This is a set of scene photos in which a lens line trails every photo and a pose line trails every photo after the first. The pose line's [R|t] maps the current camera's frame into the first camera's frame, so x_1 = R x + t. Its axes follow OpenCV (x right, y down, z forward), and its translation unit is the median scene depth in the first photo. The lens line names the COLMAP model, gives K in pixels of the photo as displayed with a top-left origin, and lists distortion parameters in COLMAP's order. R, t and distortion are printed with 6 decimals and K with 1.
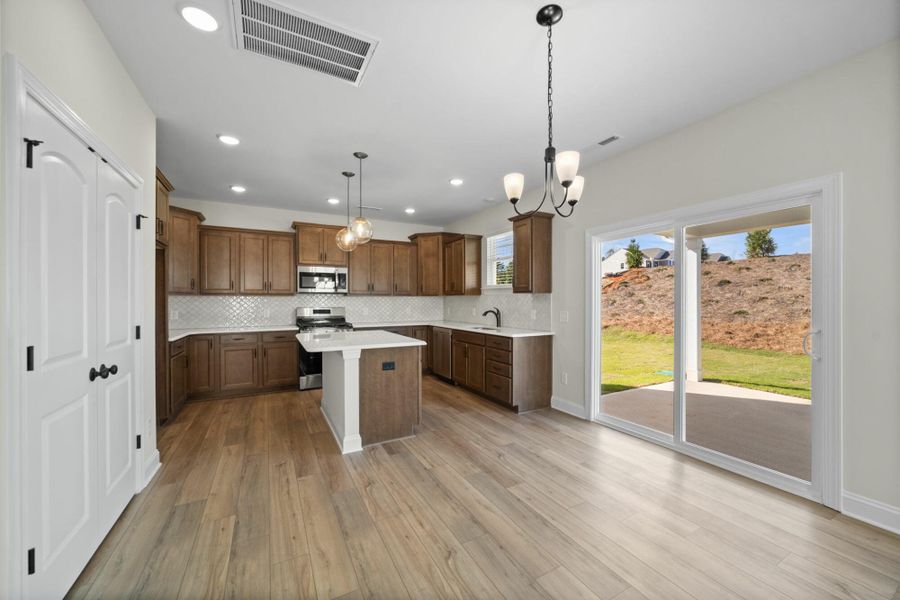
lens RADIAL K [[345.8, 0, 457.4], [0, 345.8, 301.4], [0, 0, 1]] dist [-0.017365, 0.004475]
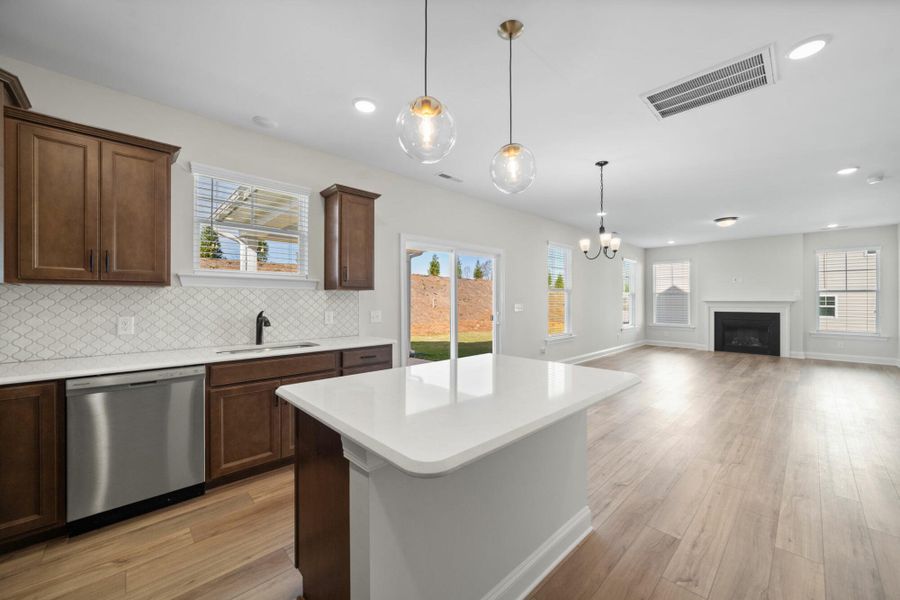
lens RADIAL K [[345.8, 0, 457.4], [0, 345.8, 298.9], [0, 0, 1]] dist [-0.017365, 0.004475]
pose [[-0.261116, 0.003336, 0.965302, -0.585249], [0.001733, 0.999994, -0.002987, -0.000350], [-0.965306, 0.000893, -0.261120, 0.920044]]
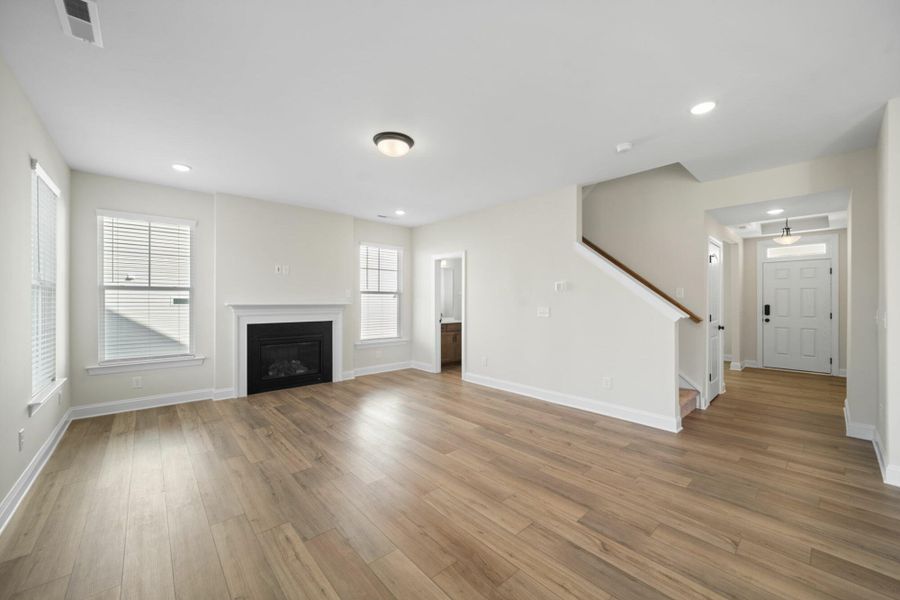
lens RADIAL K [[345.8, 0, 455.8], [0, 345.8, 303.7], [0, 0, 1]] dist [-0.017365, 0.004475]
pose [[-0.973172, 0.004286, -0.230038, 0.487136], [0.002500, 0.999964, 0.008057, -0.002852], [0.230065, 0.007266, -0.973148, 0.224212]]
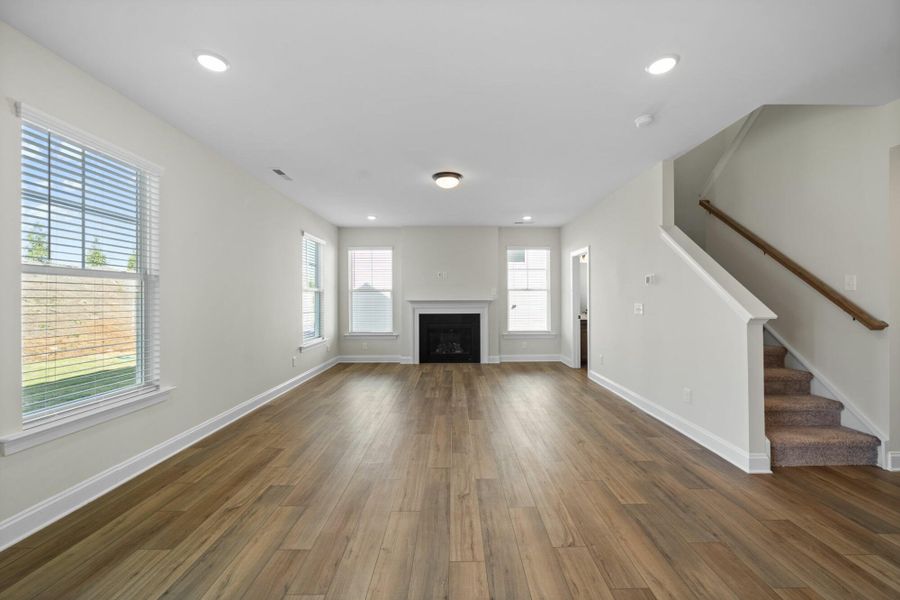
lens RADIAL K [[345.8, 0, 459.0], [0, 345.8, 297.1], [0, 0, 1]] dist [-0.017365, 0.004475]
pose [[-0.882332, 0.007529, 0.470568, -0.002862], [0.005909, 0.999970, -0.004921, 0.001152], [-0.470591, -0.001561, -0.882350, 0.319199]]
